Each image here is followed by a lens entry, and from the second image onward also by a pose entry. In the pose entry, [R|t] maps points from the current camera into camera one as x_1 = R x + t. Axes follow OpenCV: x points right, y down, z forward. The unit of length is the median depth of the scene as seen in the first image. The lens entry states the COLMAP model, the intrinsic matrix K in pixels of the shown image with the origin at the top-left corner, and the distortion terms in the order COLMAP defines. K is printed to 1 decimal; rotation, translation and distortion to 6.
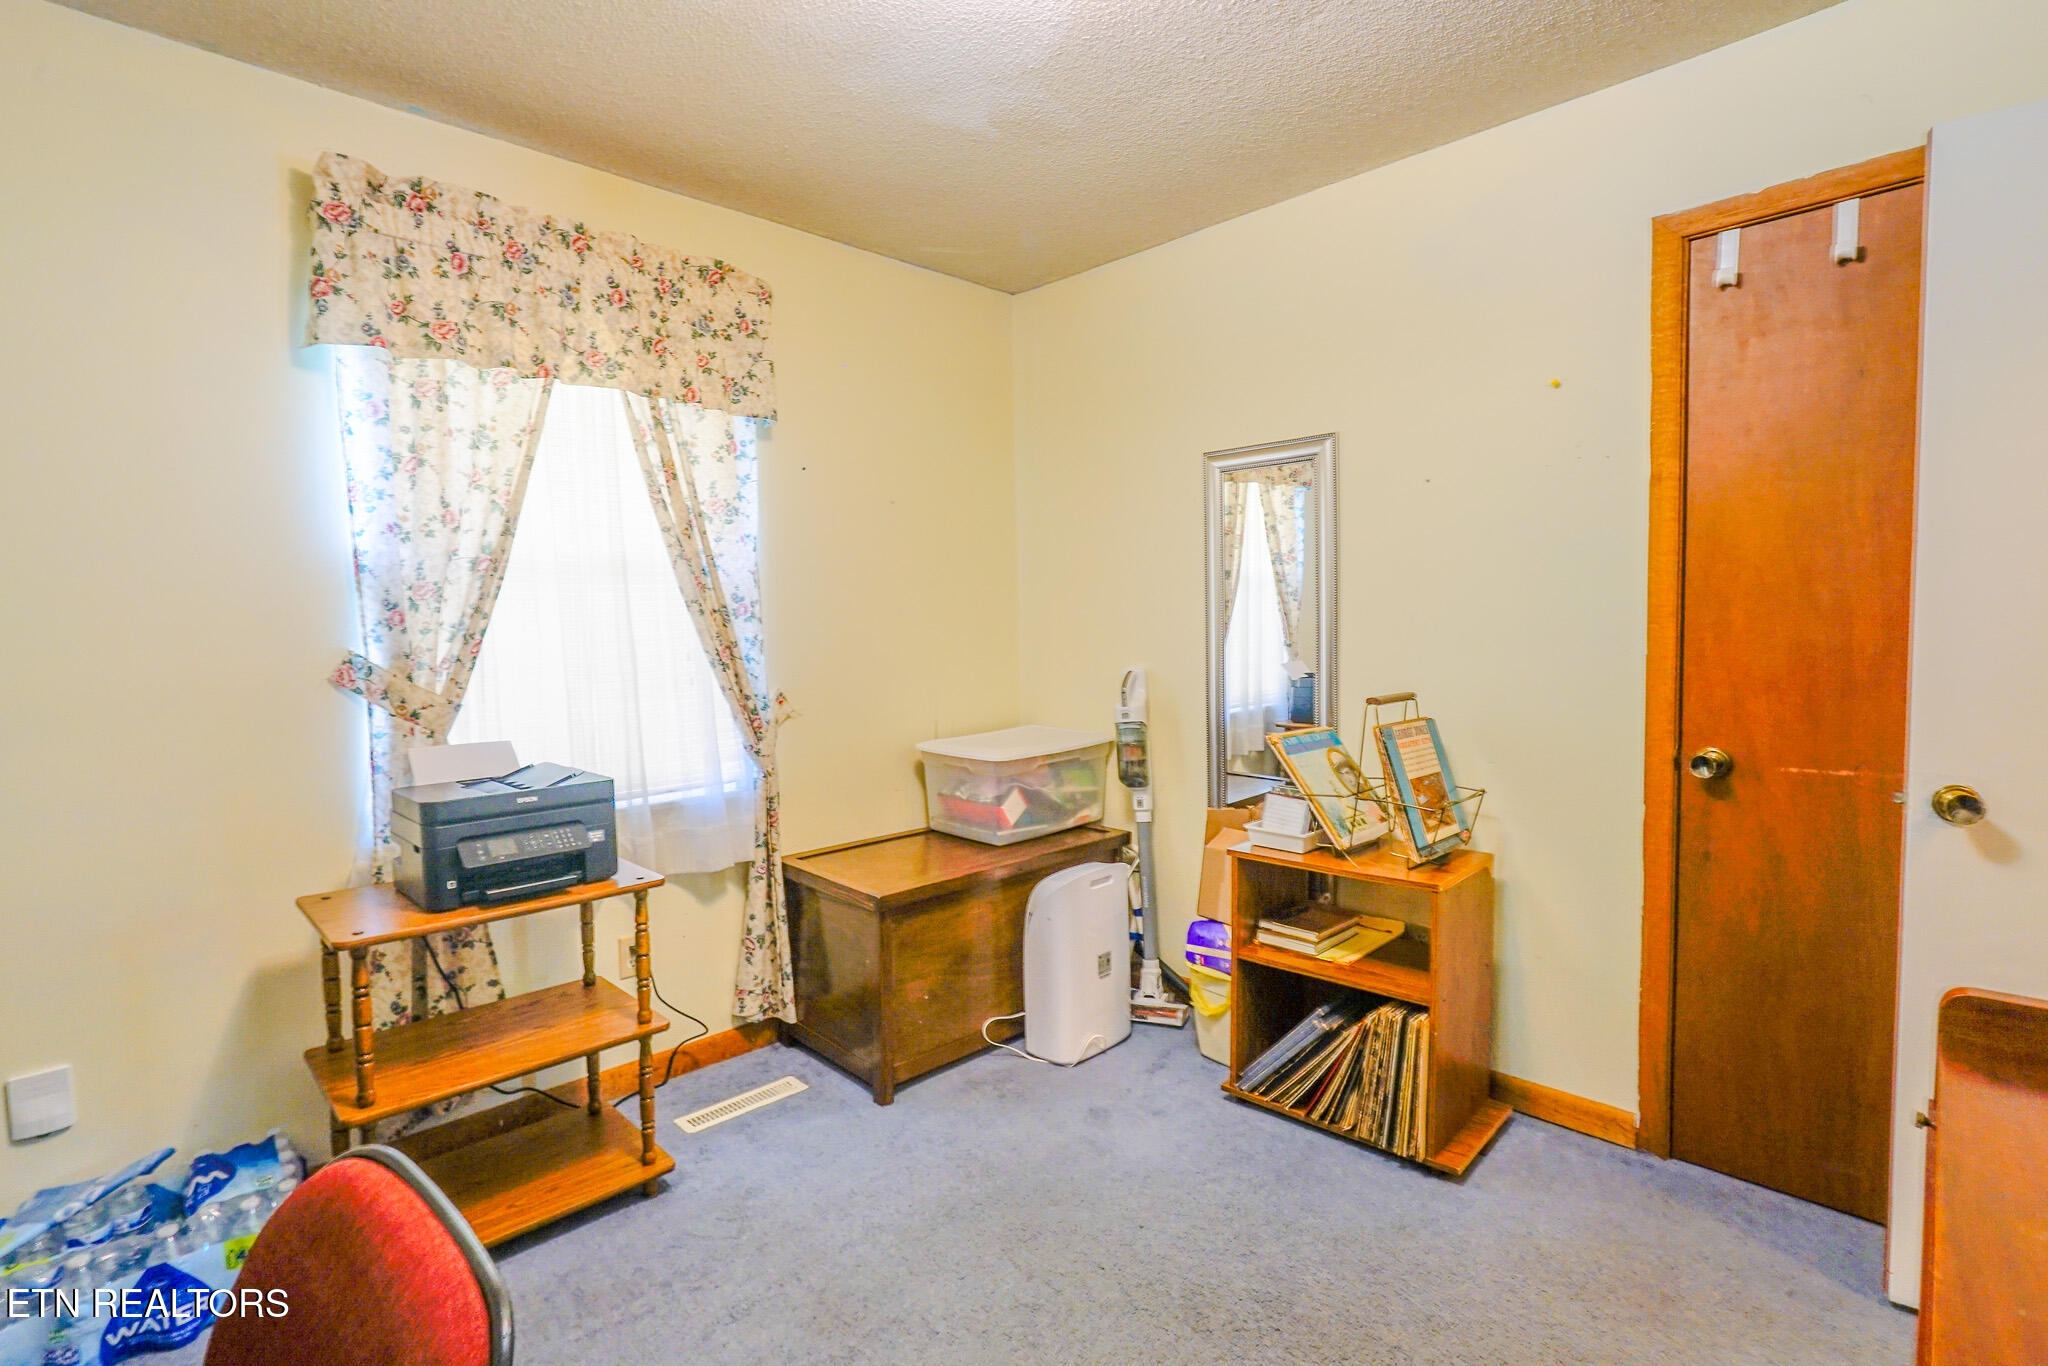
lens RADIAL K [[941.7, 0, 1003.5], [0, 941.7, 681.6], [0, 0, 1]] dist [-0.012089, 0.001900]
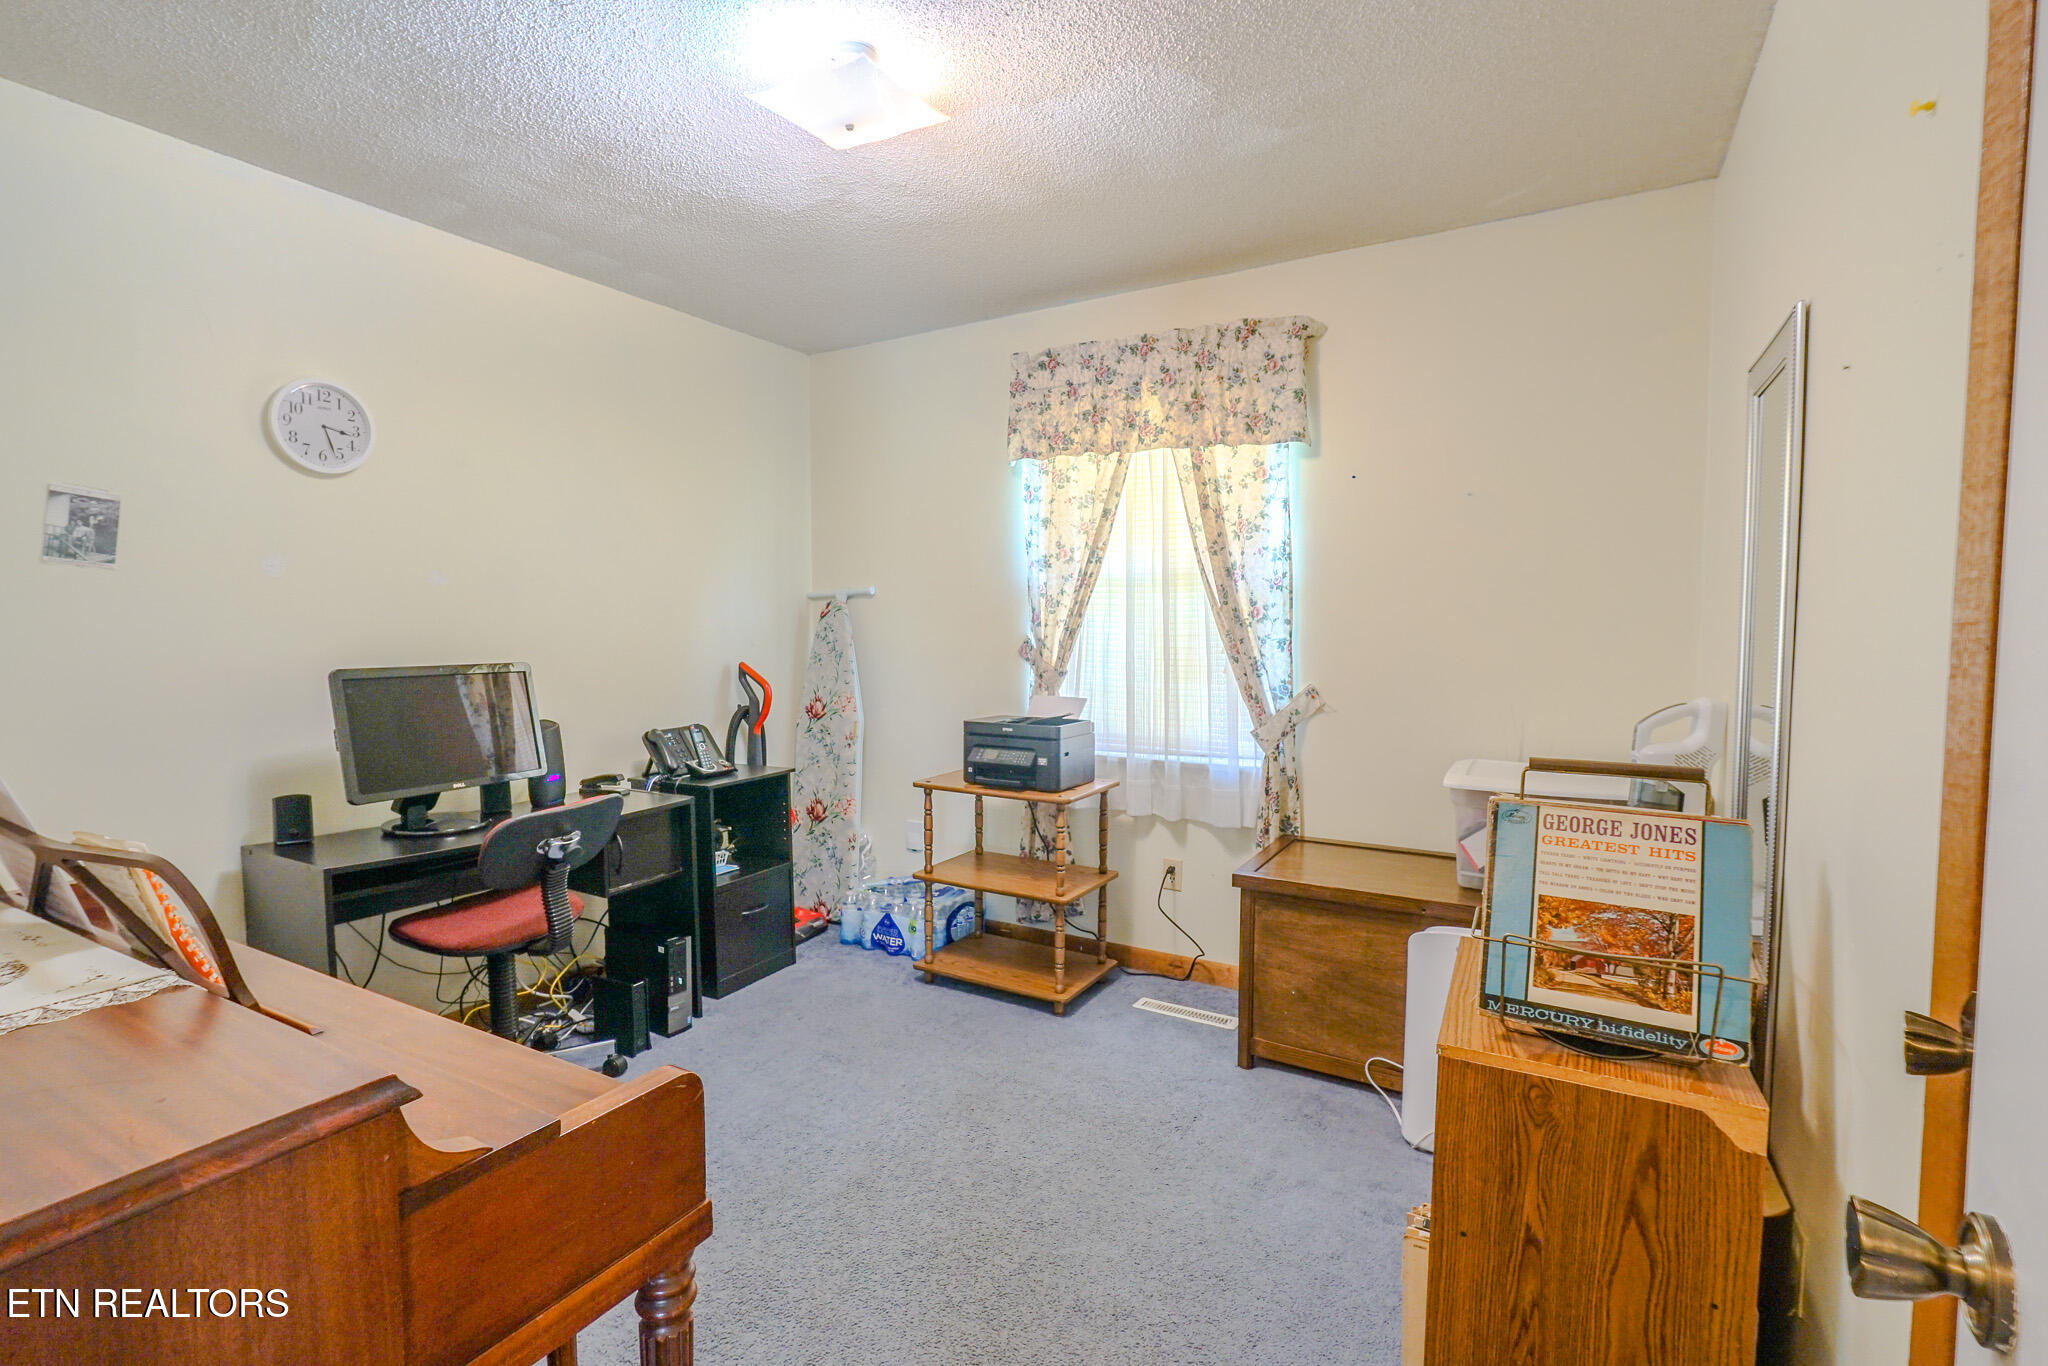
lens RADIAL K [[941.7, 0, 1003.5], [0, 941.7, 681.6], [0, 0, 1]] dist [-0.012089, 0.001900]
pose [[0.274221, 0.077348, -0.958551, 0.892466], [-0.068630, 0.995793, 0.060720, -0.047325], [0.959215, 0.049135, 0.278376, 0.447330]]
